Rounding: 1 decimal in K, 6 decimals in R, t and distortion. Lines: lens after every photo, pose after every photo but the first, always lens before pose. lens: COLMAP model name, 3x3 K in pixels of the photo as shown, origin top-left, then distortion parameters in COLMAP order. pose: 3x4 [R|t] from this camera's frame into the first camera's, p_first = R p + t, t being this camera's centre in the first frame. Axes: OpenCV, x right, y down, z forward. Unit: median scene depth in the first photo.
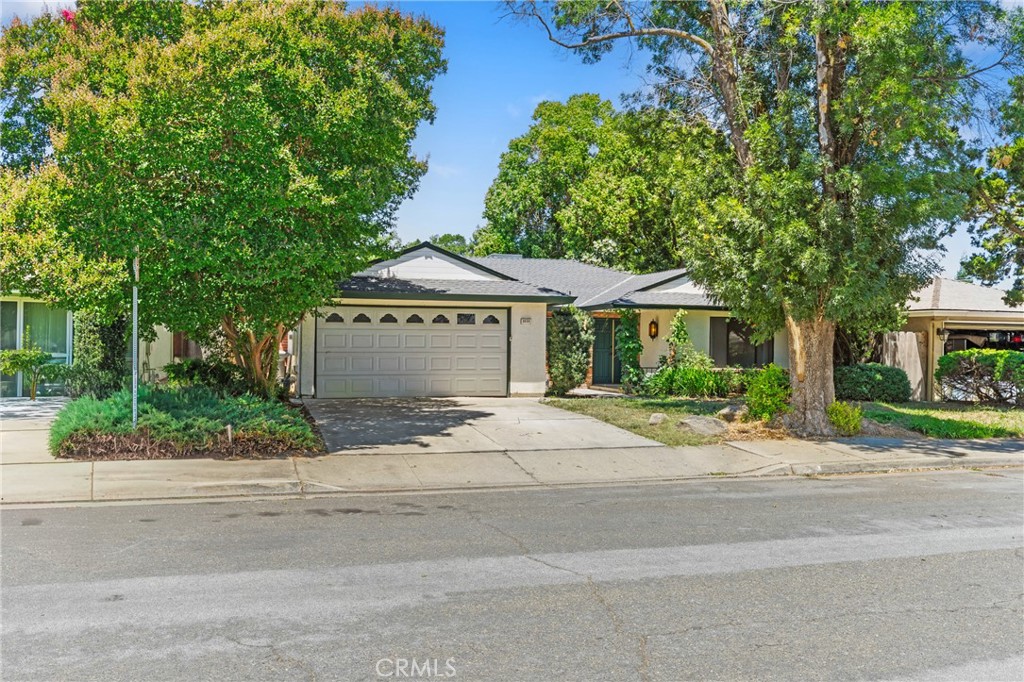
lens RADIAL K [[870.6, 0, 512.4], [0, 870.6, 337.7], [0, 0, 1]] dist [0.019961, 0.004775]
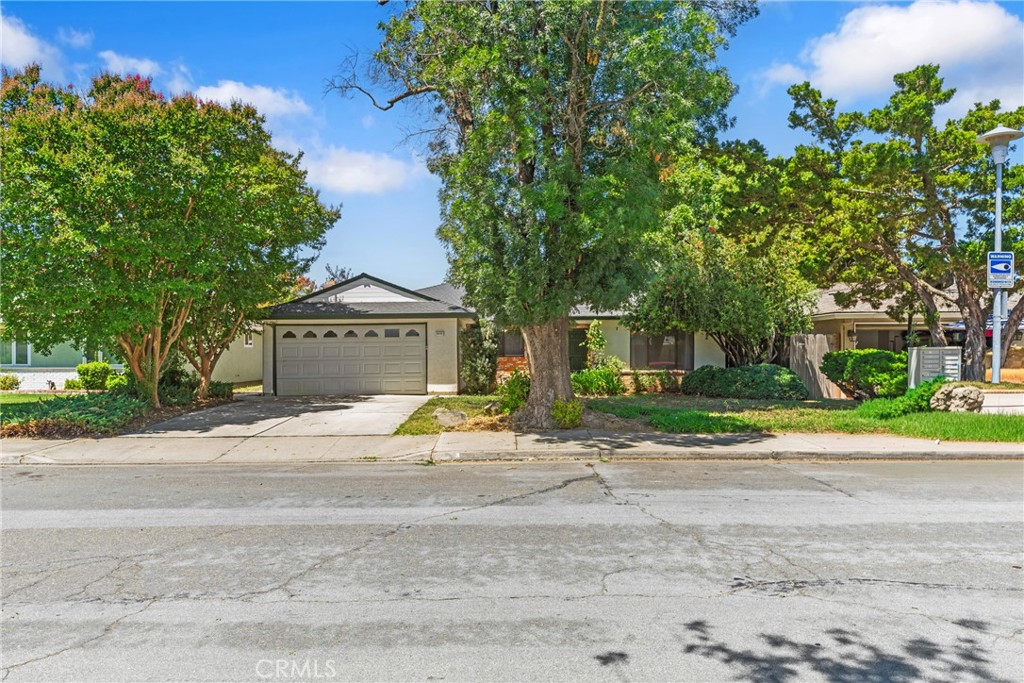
lens RADIAL K [[702.8, 0, 509.2], [0, 702.8, 351.5], [0, 0, 1]] dist [0.051238, 0.000304]
pose [[0.952613, -0.017351, -0.303689, 0.415166], [0.018506, 0.999828, 0.000928, 0.007325], [0.303621, -0.006504, 0.952771, 0.079206]]
